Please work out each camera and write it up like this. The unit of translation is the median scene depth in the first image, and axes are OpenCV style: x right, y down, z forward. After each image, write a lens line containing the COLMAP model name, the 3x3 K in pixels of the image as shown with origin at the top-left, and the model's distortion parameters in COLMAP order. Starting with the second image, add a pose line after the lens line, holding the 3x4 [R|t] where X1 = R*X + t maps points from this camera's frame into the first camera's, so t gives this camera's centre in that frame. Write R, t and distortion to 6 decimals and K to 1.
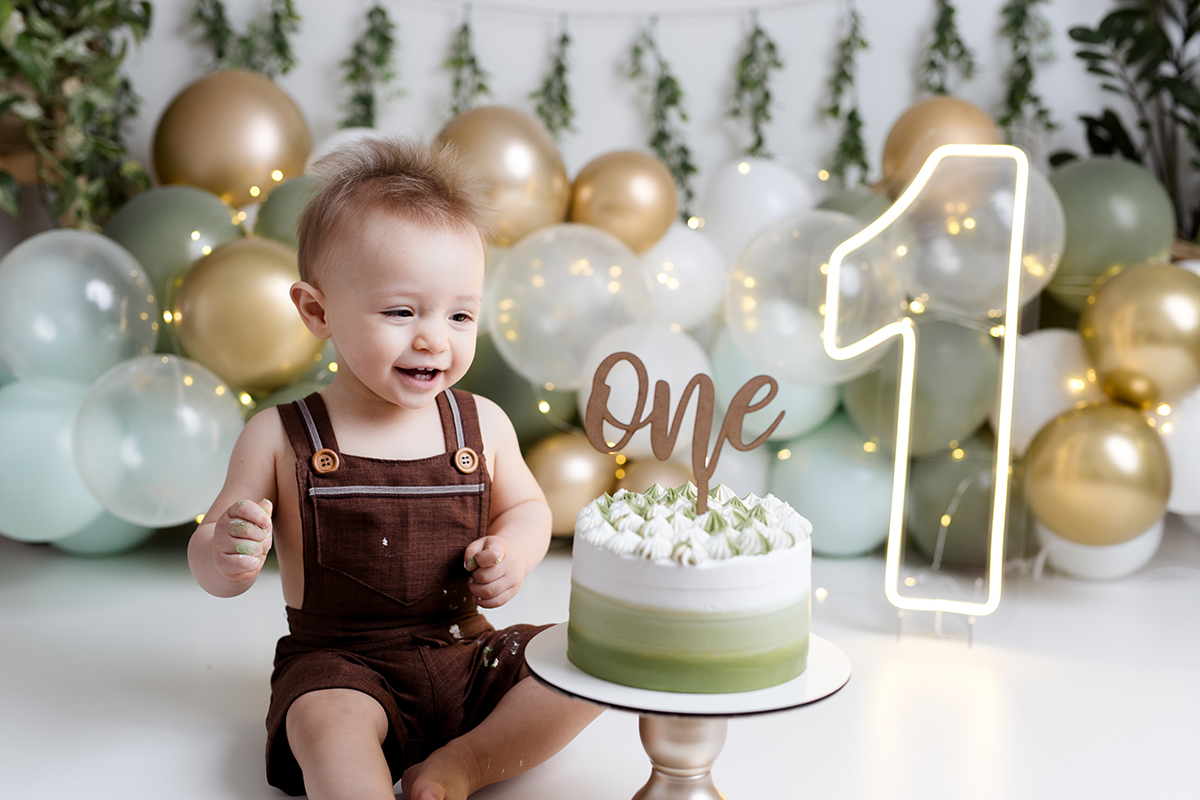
lens RADIAL K [[1649.6, 0, 600.1], [0, 1649.6, 414.9], [0, 0, 1]] dist [-0.000211, 0.010959]
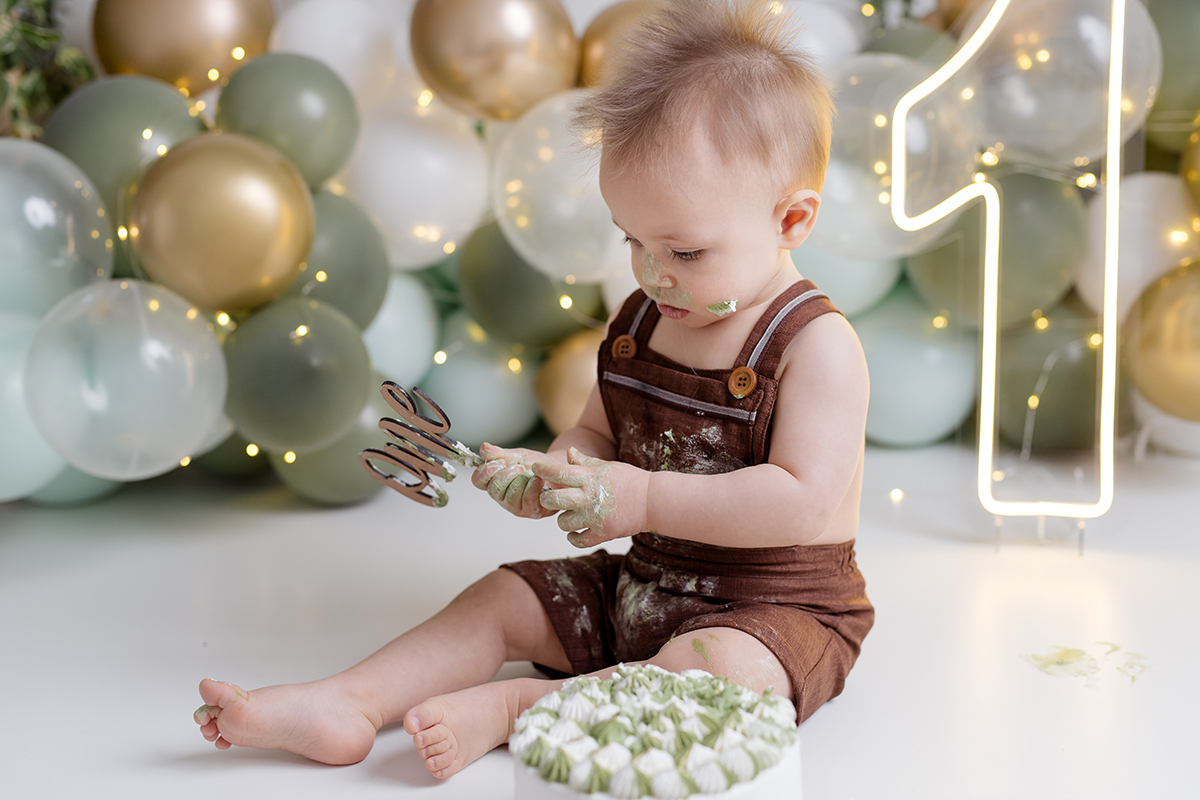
lens RADIAL K [[1649.6, 0, 600.1], [0, 1649.6, 414.9], [0, 0, 1]] dist [-0.000211, 0.010959]
pose [[0.997716, -0.067474, -0.003265, -0.017320], [0.067485, 0.993398, 0.092768, -0.025863], [-0.003016, -0.092776, 0.995682, 0.127718]]
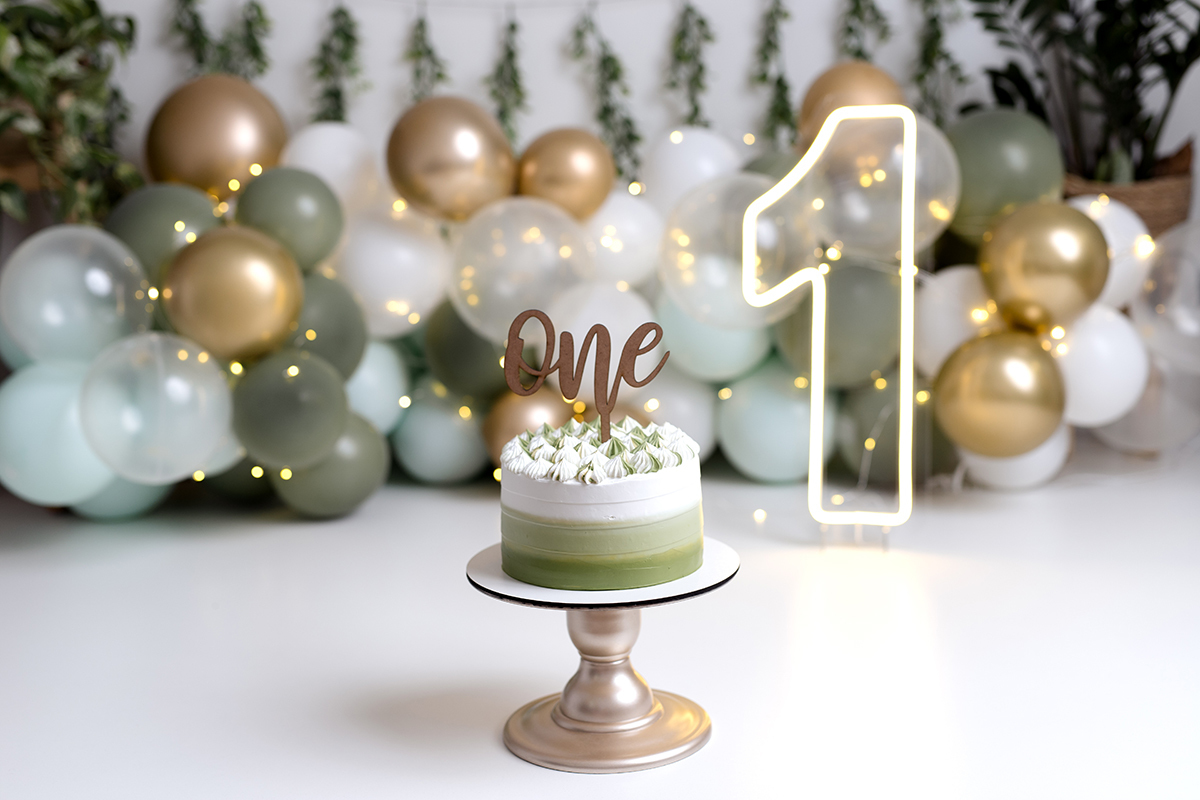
lens RADIAL K [[1649.6, 0, 600.1], [0, 1649.6, 414.9], [0, 0, 1]] dist [-0.000211, 0.010959]
pose [[0.998173, -0.057876, -0.017329, 0.047358], [0.058282, 0.998014, 0.023913, 0.007041], [0.015910, -0.024880, 0.999564, -0.115004]]
